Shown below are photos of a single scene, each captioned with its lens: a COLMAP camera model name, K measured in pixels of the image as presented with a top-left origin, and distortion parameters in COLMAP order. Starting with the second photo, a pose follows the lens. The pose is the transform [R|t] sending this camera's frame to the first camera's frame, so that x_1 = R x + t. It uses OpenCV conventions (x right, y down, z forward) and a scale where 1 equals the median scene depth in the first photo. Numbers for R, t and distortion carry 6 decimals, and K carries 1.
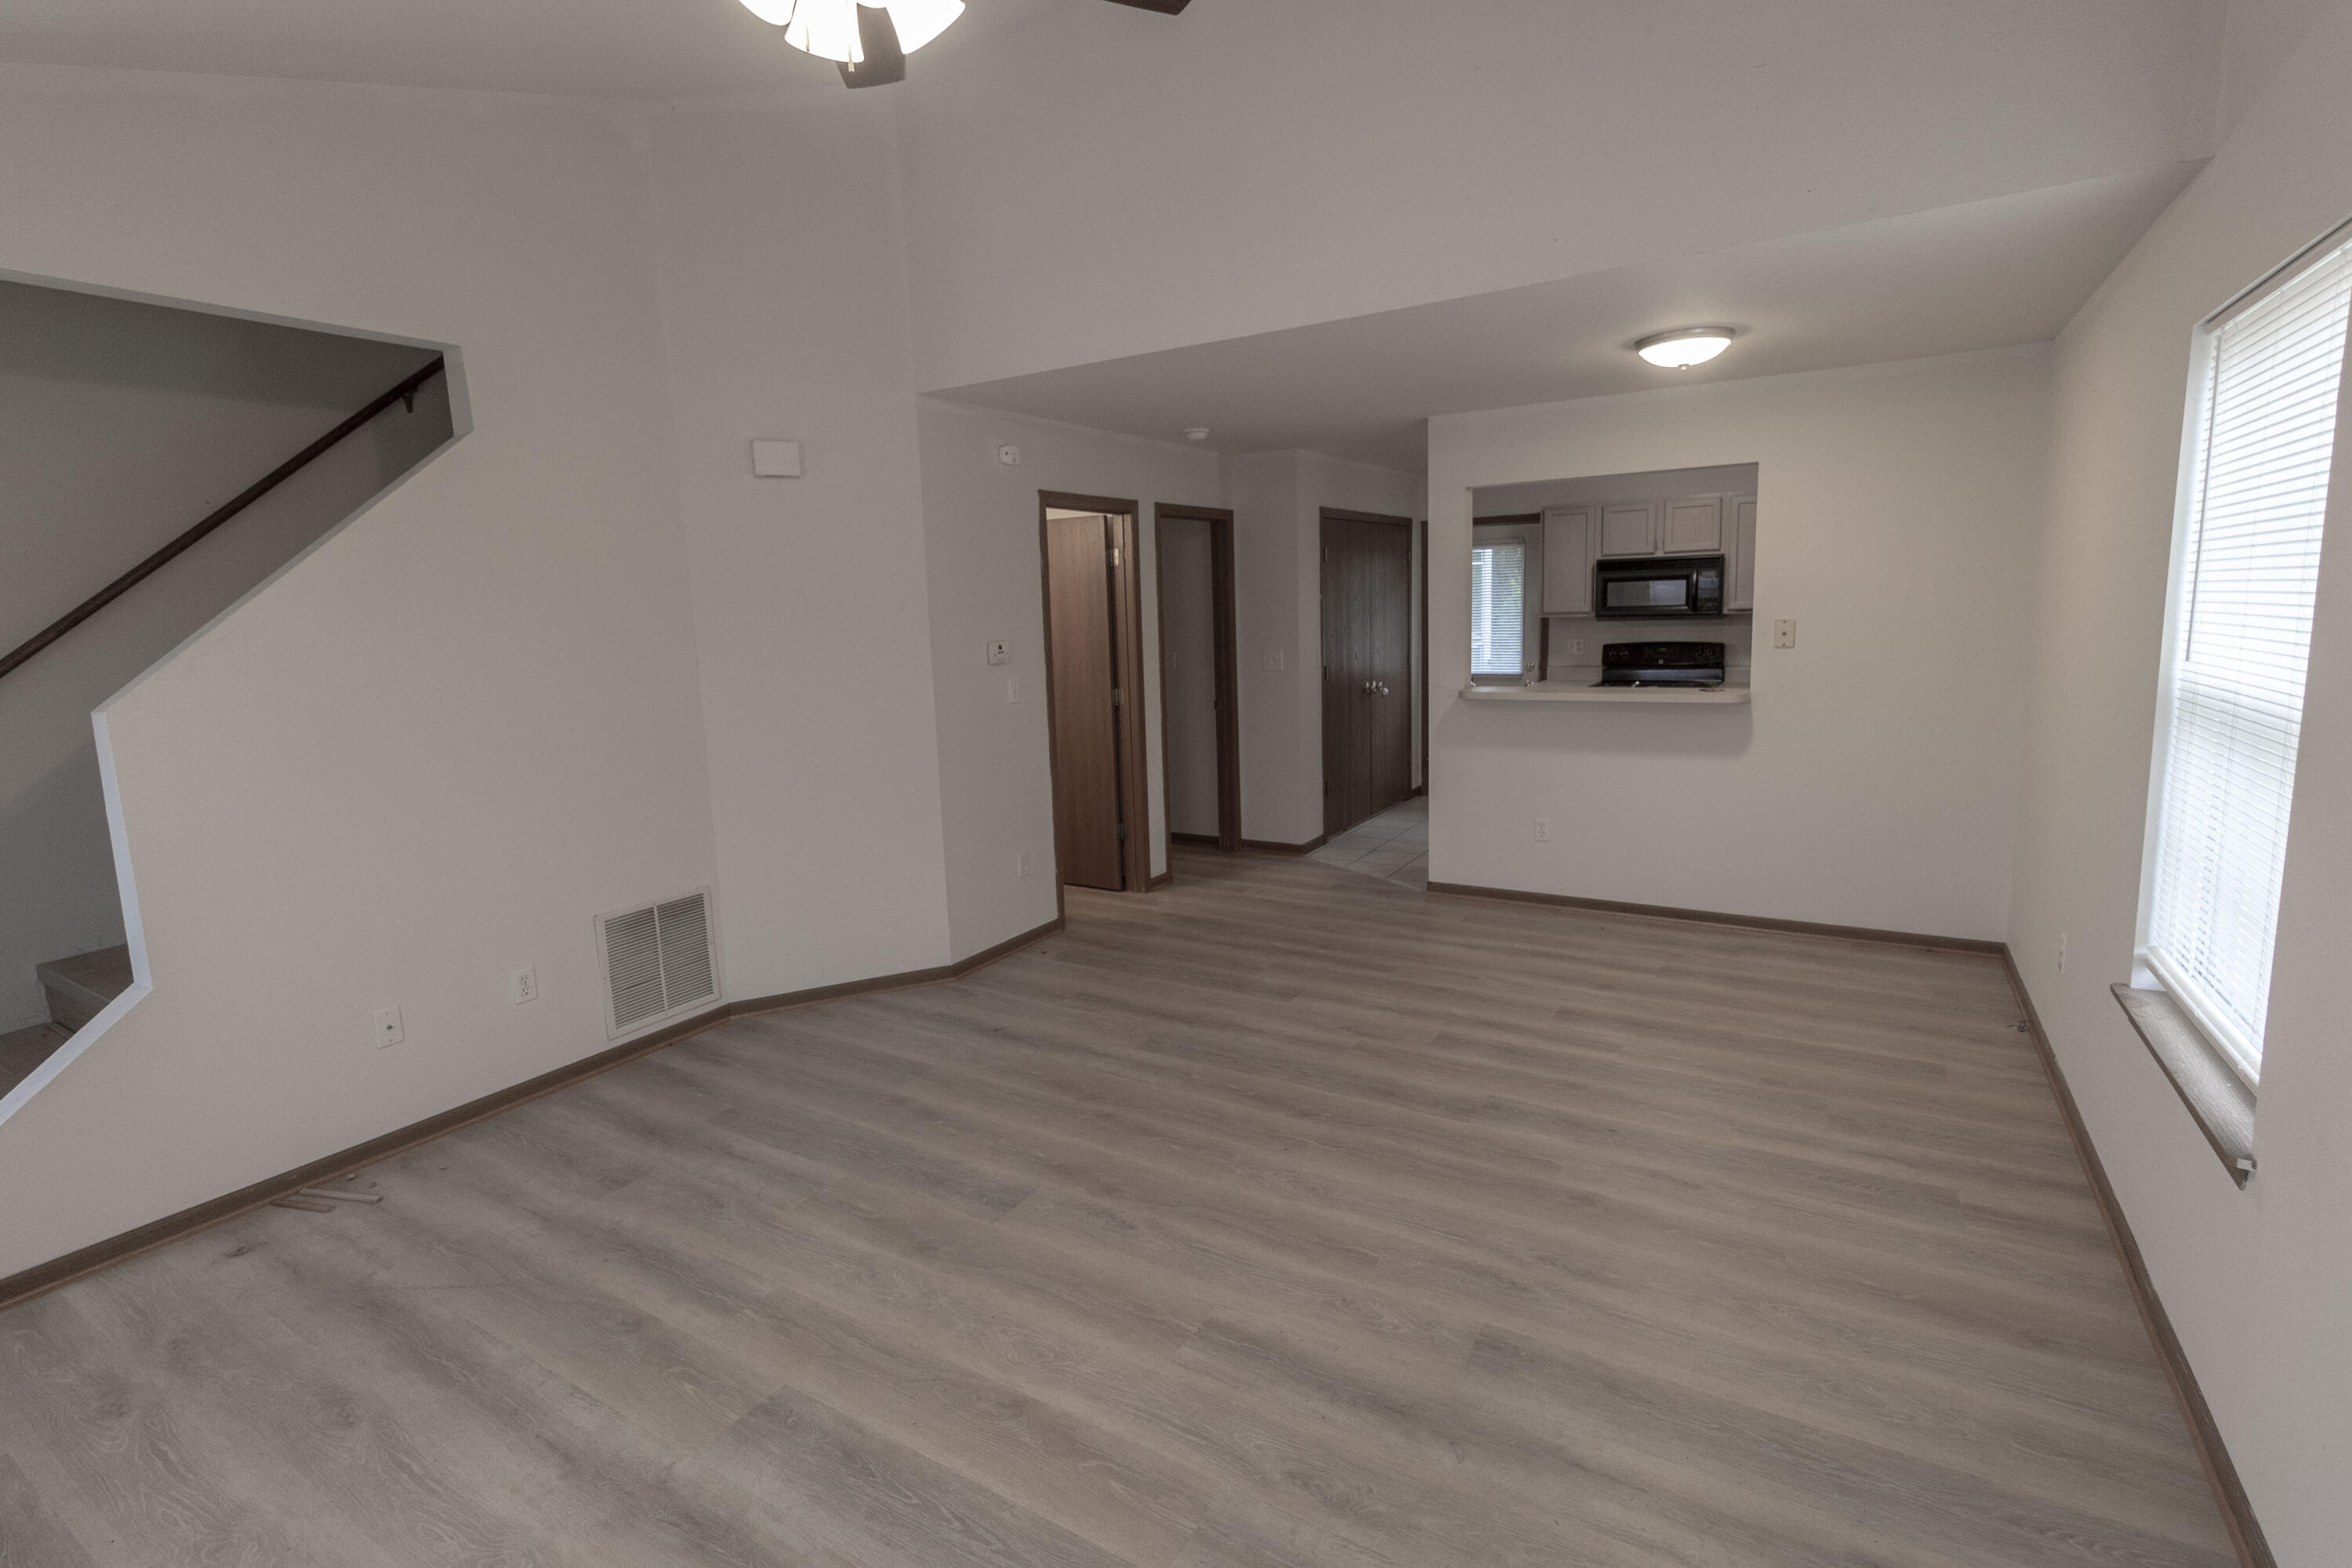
lens RADIAL K [[1086.3, 0, 1171.4], [0, 1086.3, 745.1], [0, 0, 1]] dist [-0.000142, -0.000207]
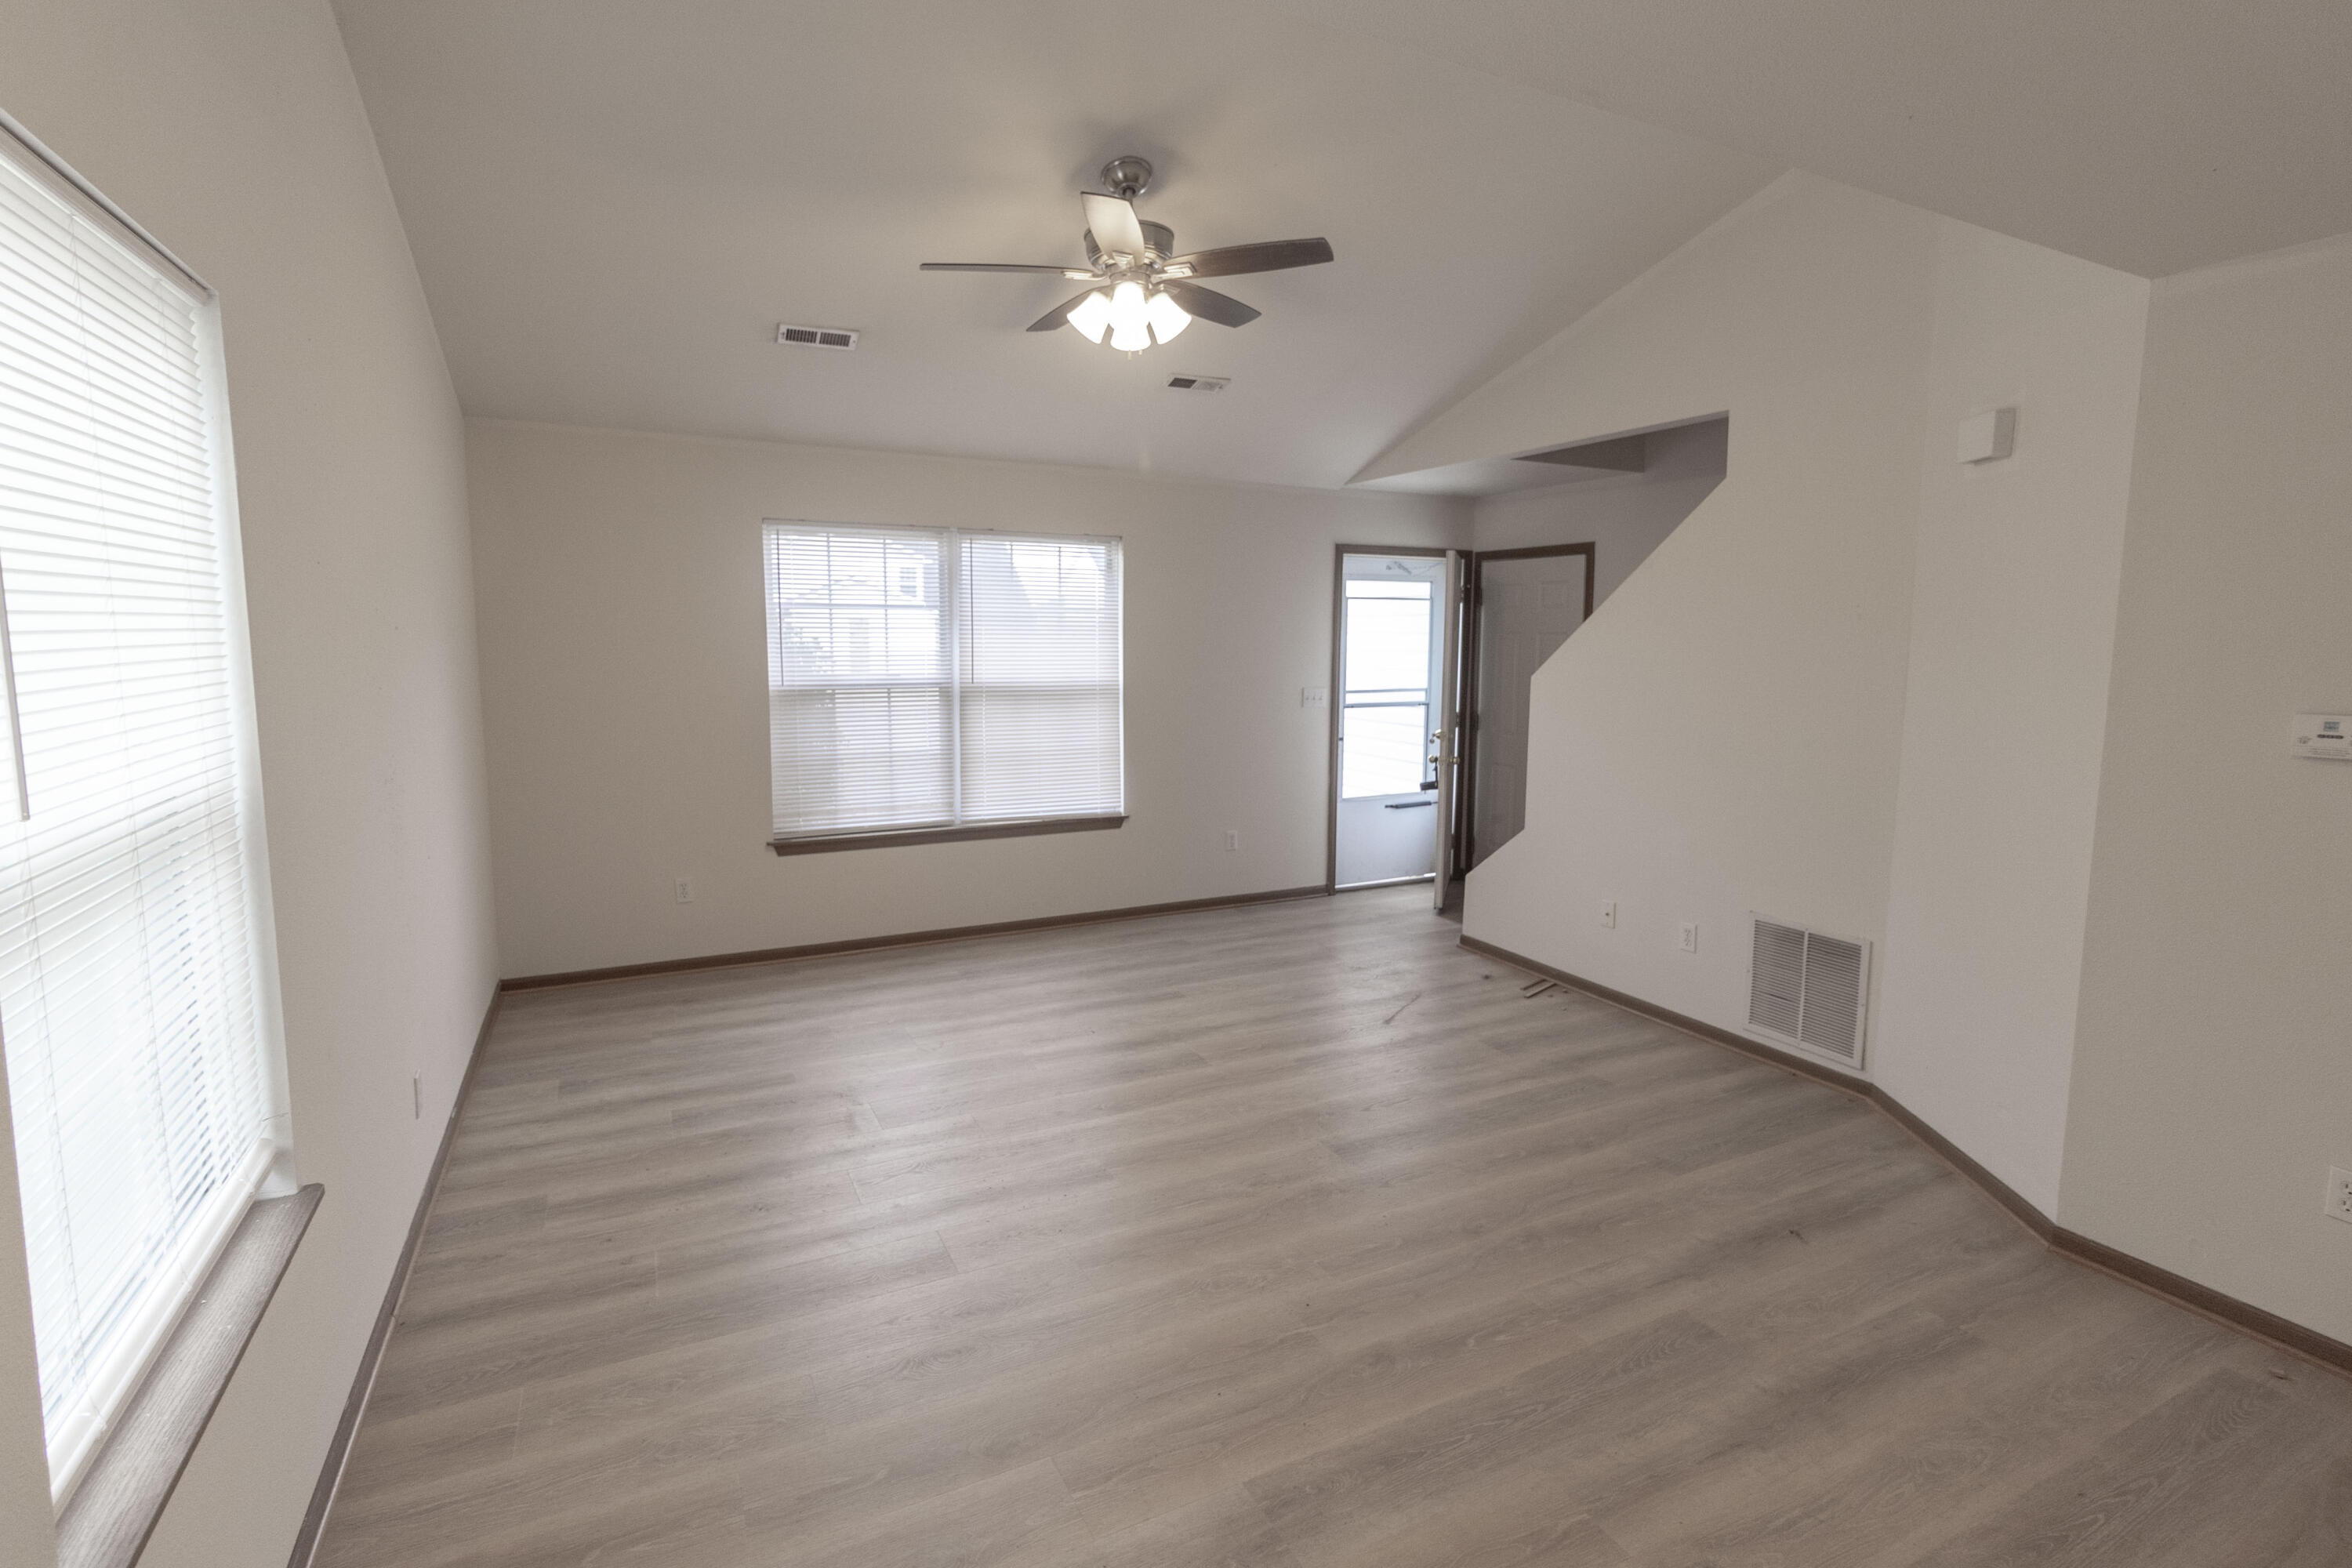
lens RADIAL K [[1092.2, 0, 1170.8], [0, 1092.2, 752.5], [0, 0, 1]] dist [0.002562, 0.001129]
pose [[-0.525427, 0.122090, -0.842033, 0.657660], [-0.102966, 0.973253, 0.205367, -0.157401], [0.844585, 0.194607, -0.498803, 1.017372]]
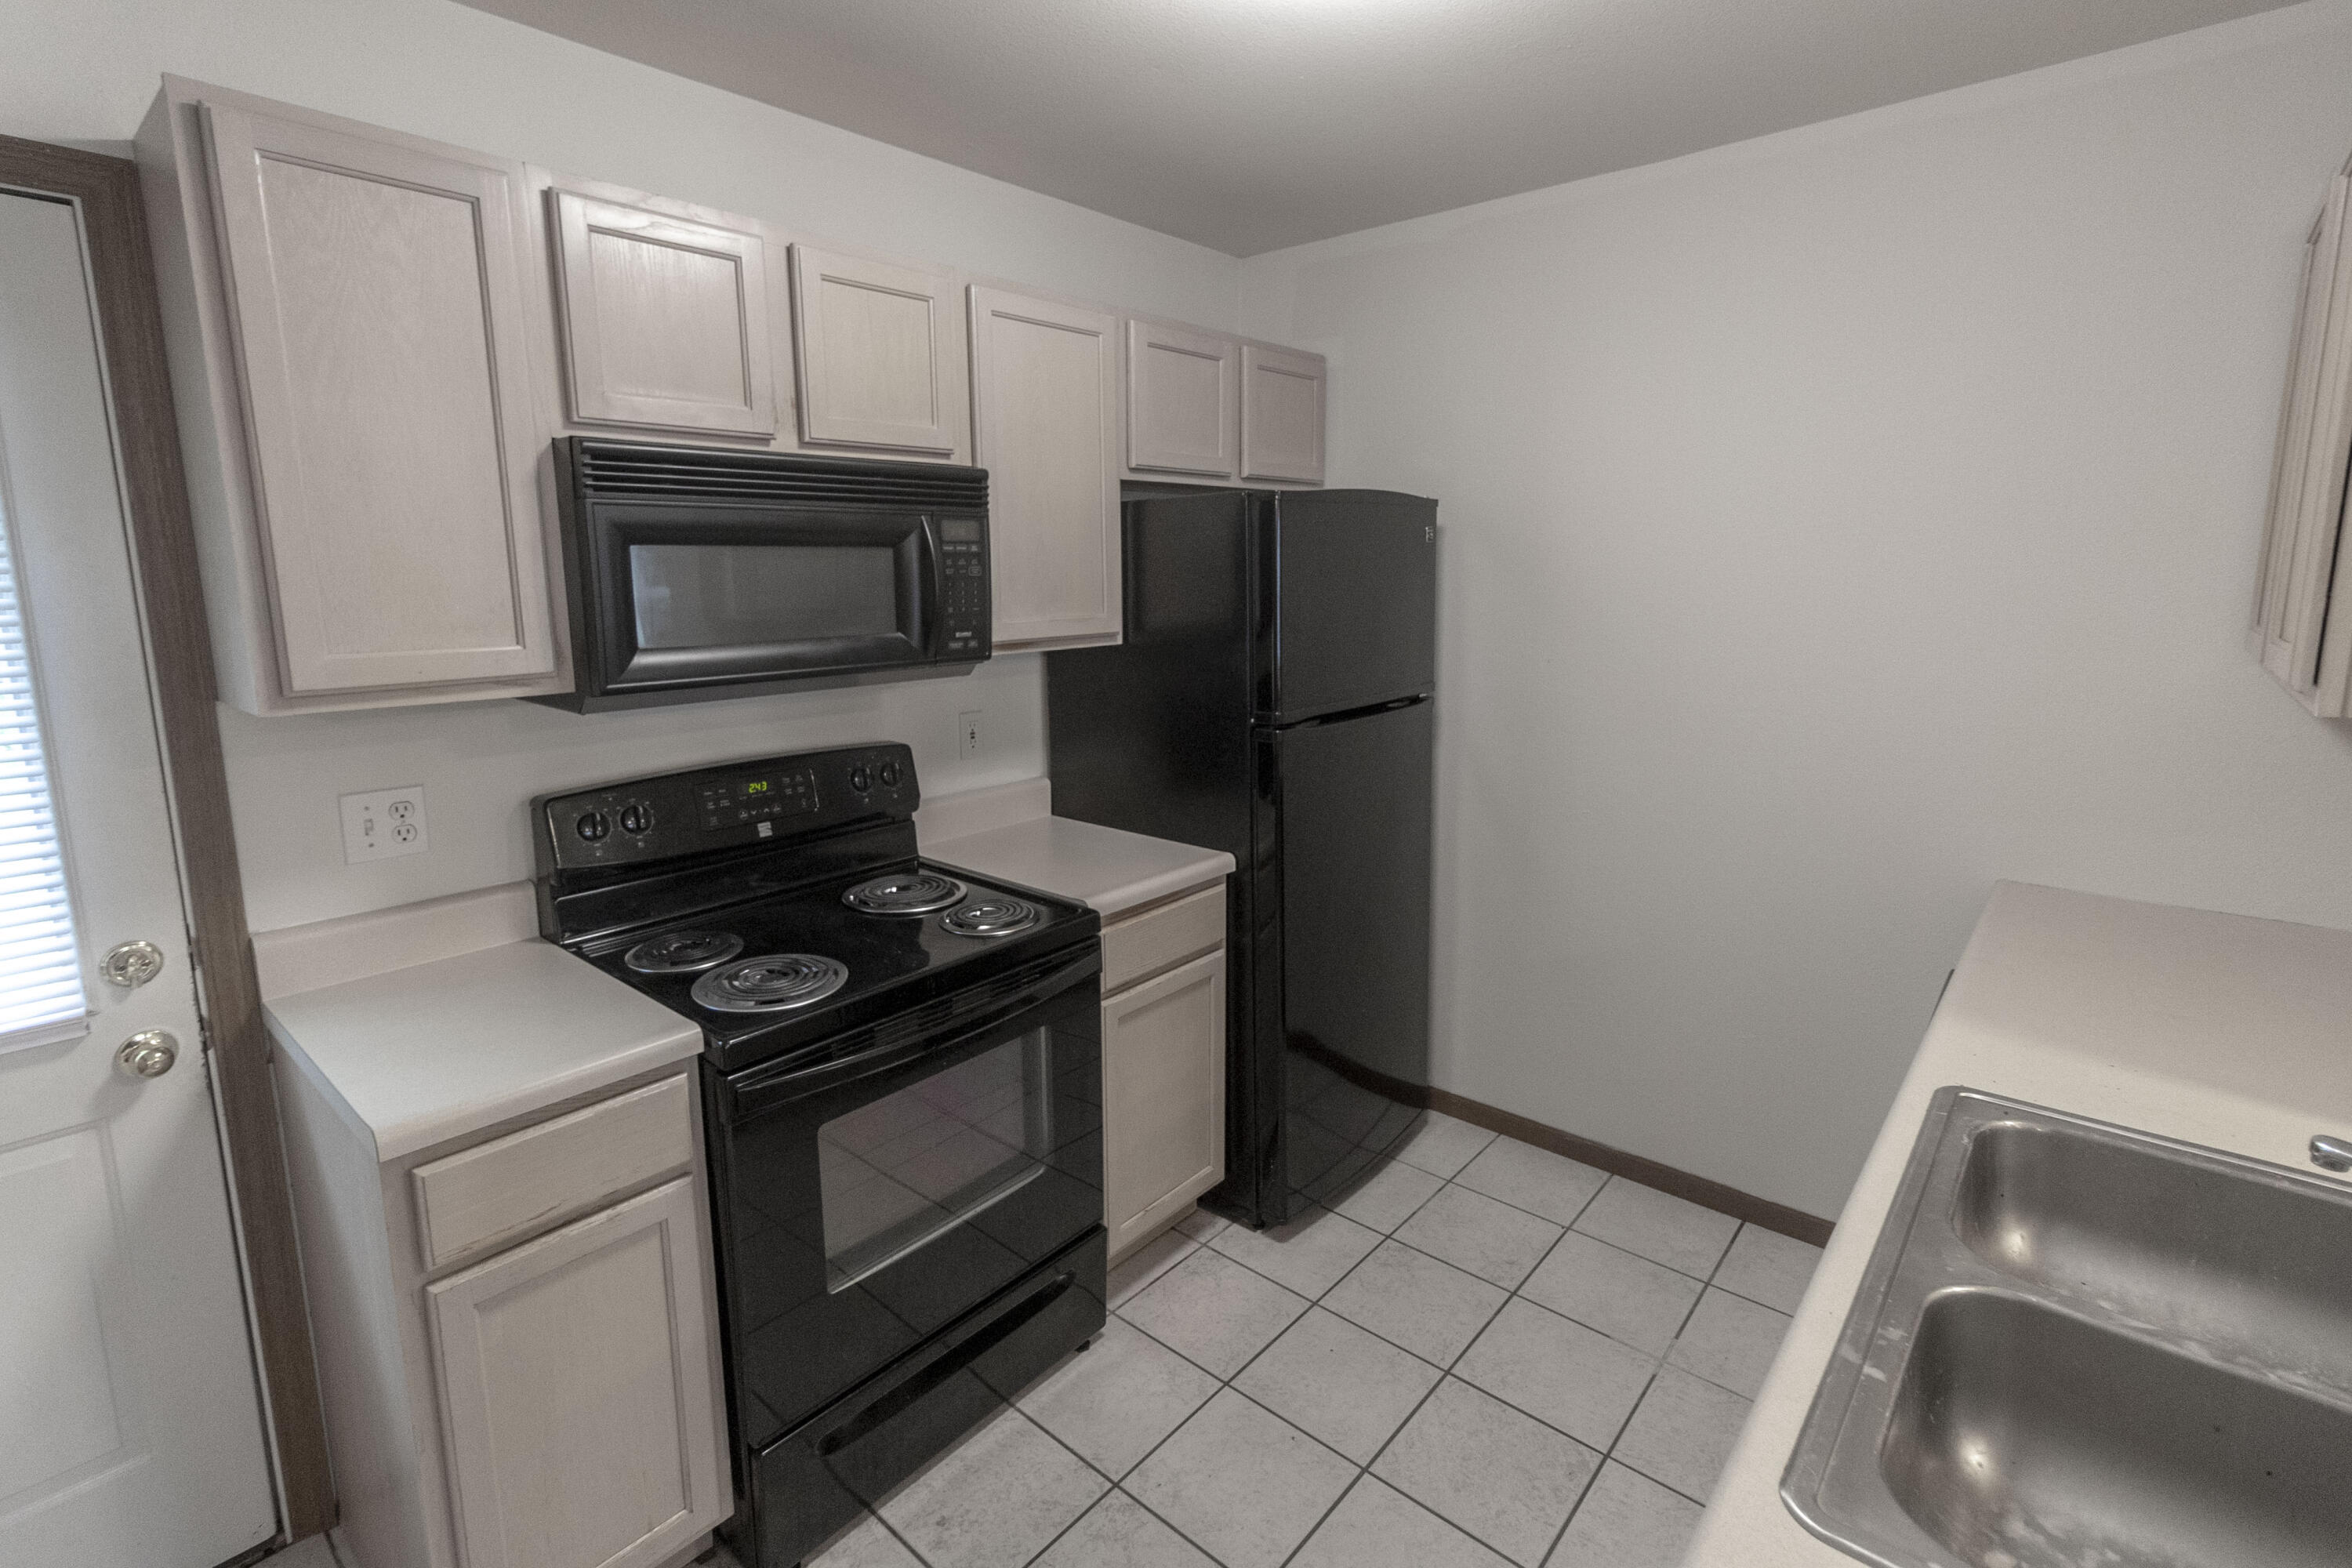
lens RADIAL K [[1085.3, 0, 1165.2], [0, 1085.3, 741.5], [0, 0, 1]] dist [0.000272, 0.000765]
pose [[0.171455, -0.120550, 0.977789, 0.367247], [0.132623, 0.986276, 0.098341, -0.220705], [-0.976224, 0.112817, 0.185090, 1.619270]]
